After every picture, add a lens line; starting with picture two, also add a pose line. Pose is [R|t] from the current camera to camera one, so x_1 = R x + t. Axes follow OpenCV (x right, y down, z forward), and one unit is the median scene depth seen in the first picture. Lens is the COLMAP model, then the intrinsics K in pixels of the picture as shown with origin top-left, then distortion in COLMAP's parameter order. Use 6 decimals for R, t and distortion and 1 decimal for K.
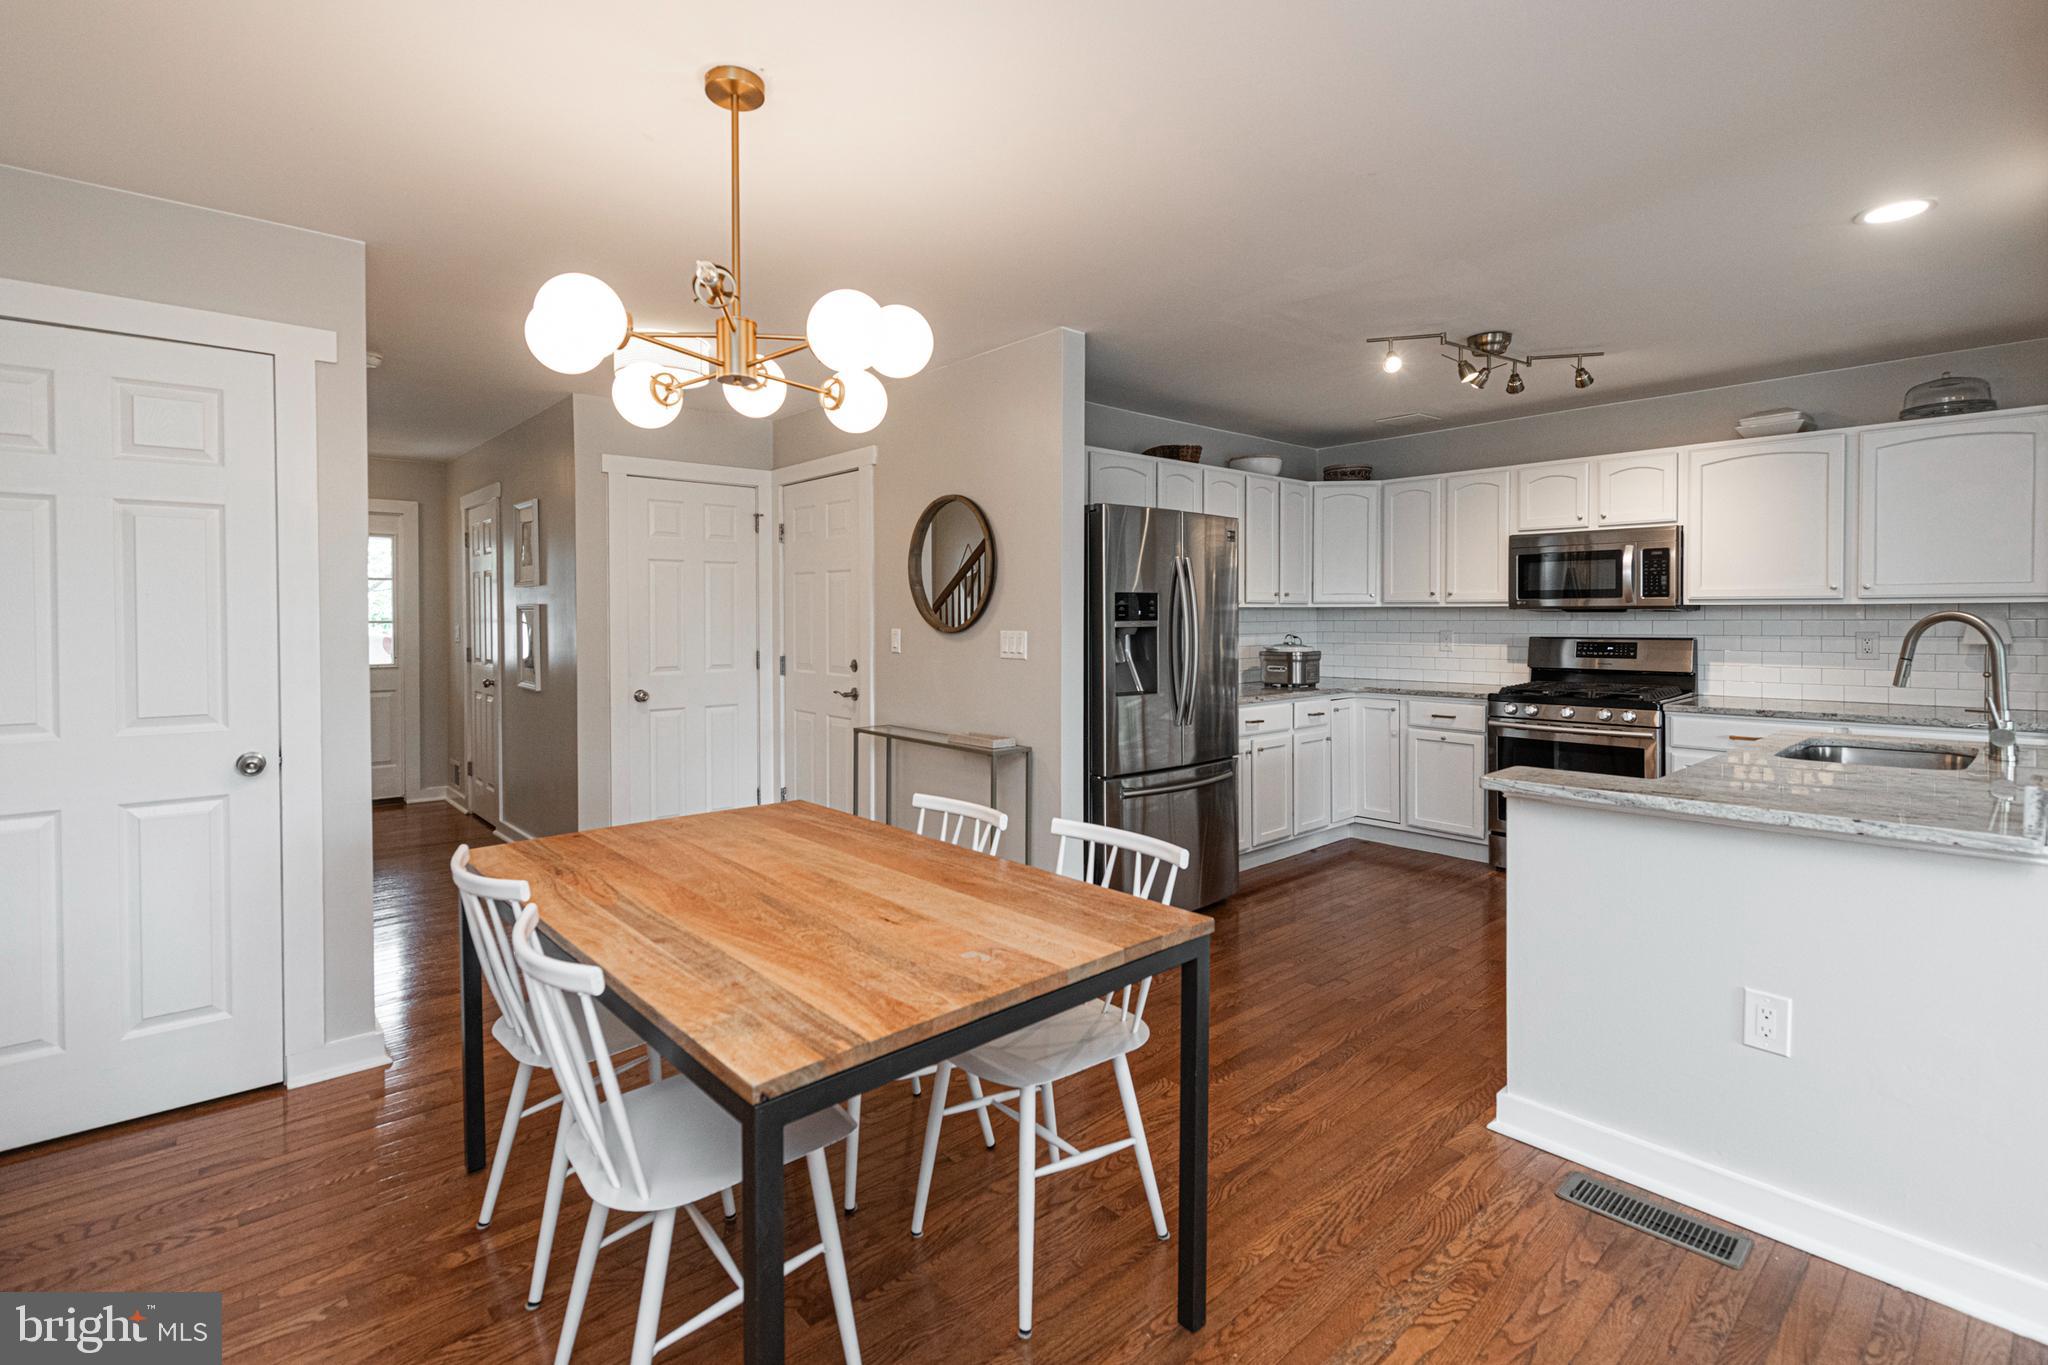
lens RADIAL K [[944.2, 0, 1024.2], [0, 944.2, 616.6], [0, 0, 1]] dist [0.002380, 0.000206]
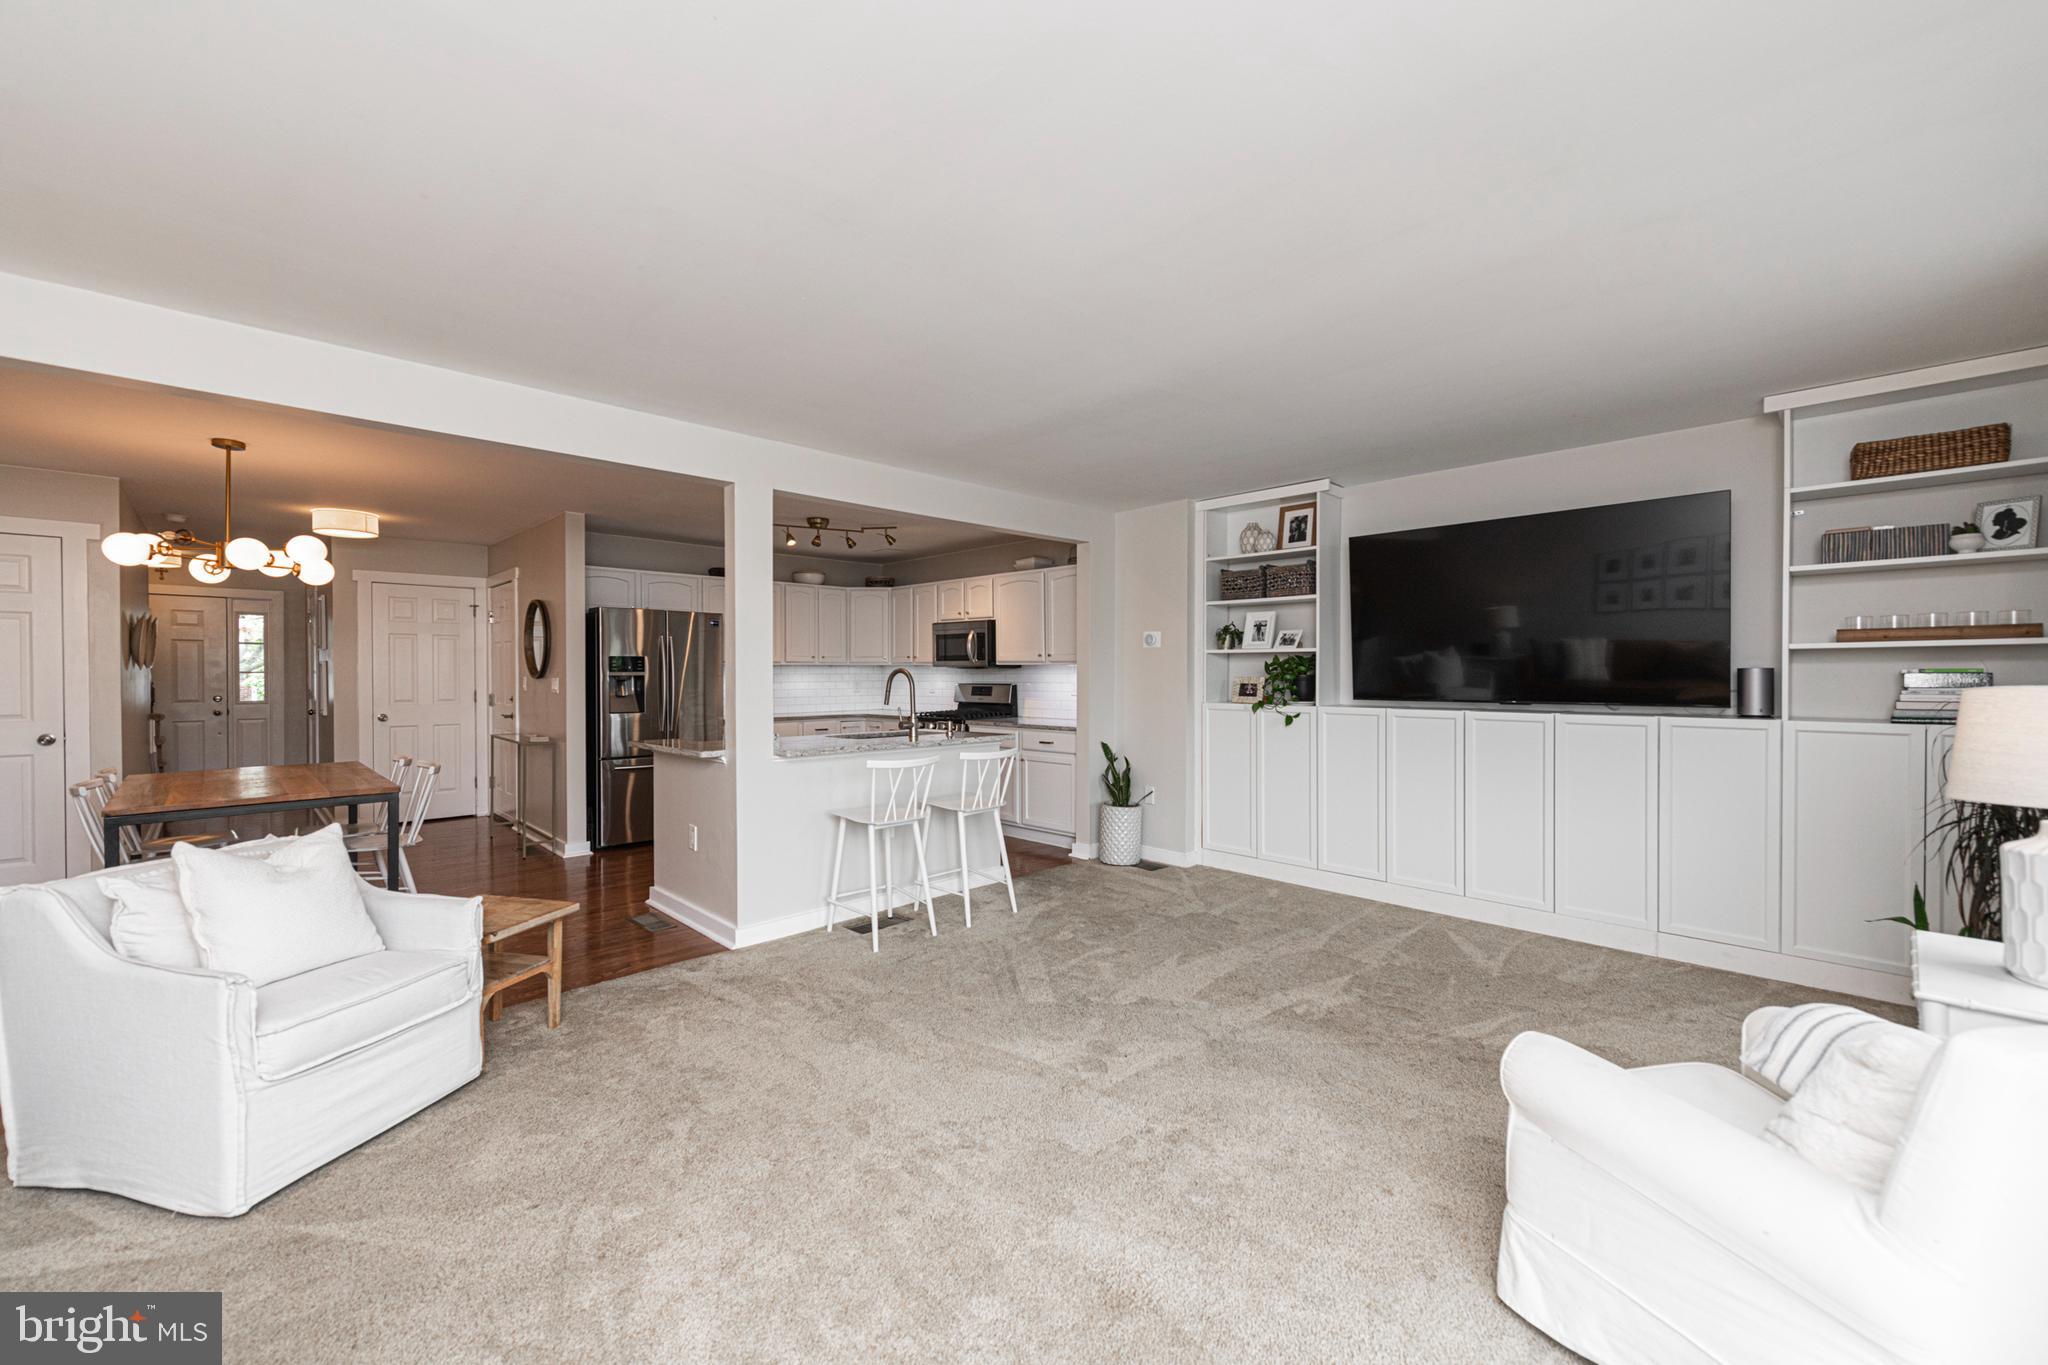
lens RADIAL K [[786.5, 0, 1030.0], [0, 786.5, 676.3], [0, 0, 1]] dist [-0.001001, -0.000282]
pose [[0.997619, 0.003859, 0.068855, 0.650879], [-0.004200, 0.999980, 0.004805, 0.001399], [-0.068835, -0.005083, 0.997615, -0.455770]]
